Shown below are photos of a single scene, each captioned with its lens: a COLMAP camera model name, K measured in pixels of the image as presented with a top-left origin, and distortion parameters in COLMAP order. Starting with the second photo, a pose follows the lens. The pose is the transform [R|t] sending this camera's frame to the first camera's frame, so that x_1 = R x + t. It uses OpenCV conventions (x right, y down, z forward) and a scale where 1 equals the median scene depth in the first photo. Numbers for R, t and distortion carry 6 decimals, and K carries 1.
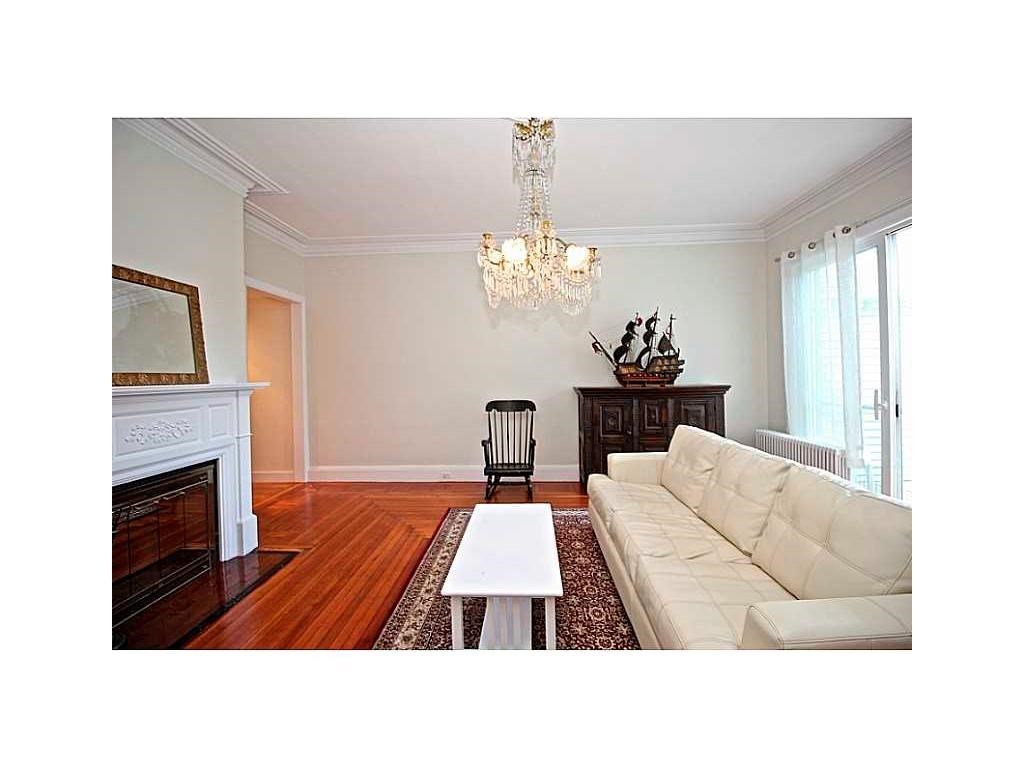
lens RADIAL K [[370.8, 0, 518.8], [0, 370.8, 377.0], [0, 0, 1]] dist [-0.001297, -0.000114]
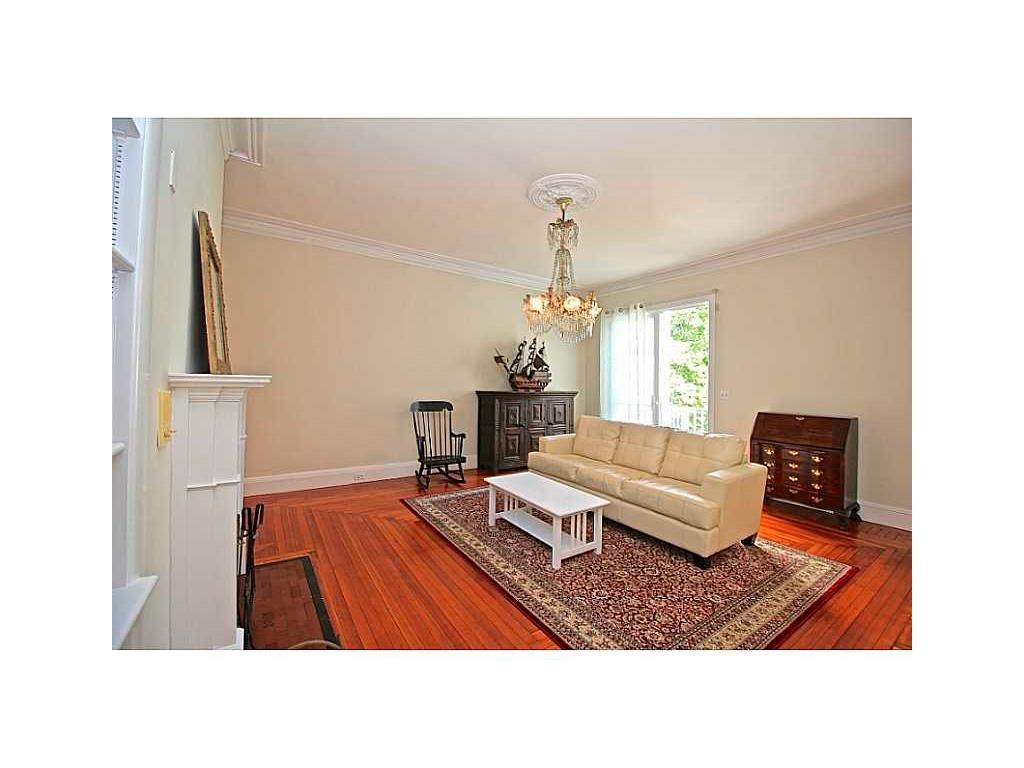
lens RADIAL K [[370.8, 0, 518.8], [0, 370.8, 377.0], [0, 0, 1]] dist [-0.001297, -0.000114]
pose [[0.797414, 0.042487, 0.601936, -0.625847], [-0.027699, 0.999044, -0.033822, 0.024983], [-0.602797, 0.010297, 0.797828, -0.077145]]
